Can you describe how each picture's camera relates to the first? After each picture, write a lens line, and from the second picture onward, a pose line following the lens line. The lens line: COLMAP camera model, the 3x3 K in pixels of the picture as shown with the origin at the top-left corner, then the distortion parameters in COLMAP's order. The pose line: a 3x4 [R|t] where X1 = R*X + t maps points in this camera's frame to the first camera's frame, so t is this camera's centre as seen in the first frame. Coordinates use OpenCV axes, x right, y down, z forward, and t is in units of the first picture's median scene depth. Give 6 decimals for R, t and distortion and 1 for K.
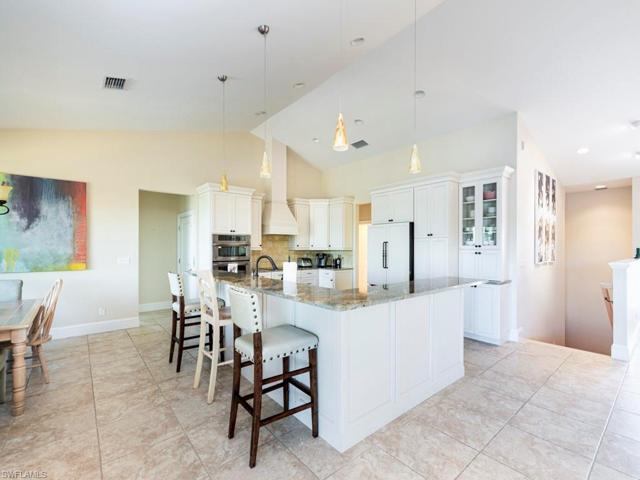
lens RADIAL K [[292.7, 0, 320.4], [0, 292.7, 233.2], [0, 0, 1]] dist [0.000164, 0.000506]
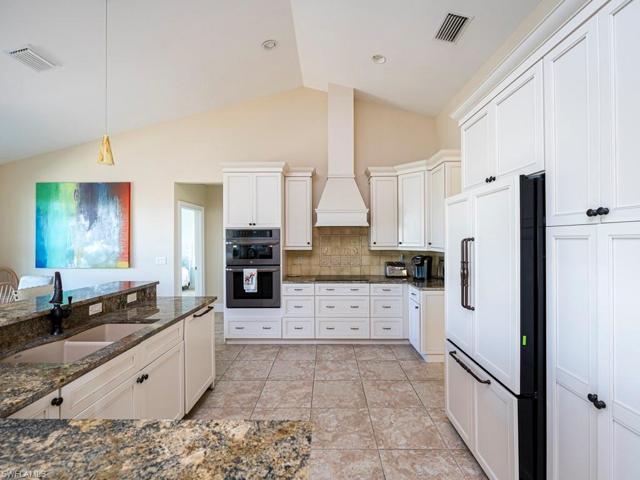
lens RADIAL K [[292.7, 0, 320.4], [0, 292.7, 233.2], [0, 0, 1]] dist [0.000164, 0.000506]
pose [[0.758220, -0.016414, -0.651792, 0.306701], [0.034925, 0.999270, 0.015463, 0.009669], [0.651062, -0.034488, 0.758240, 0.560578]]
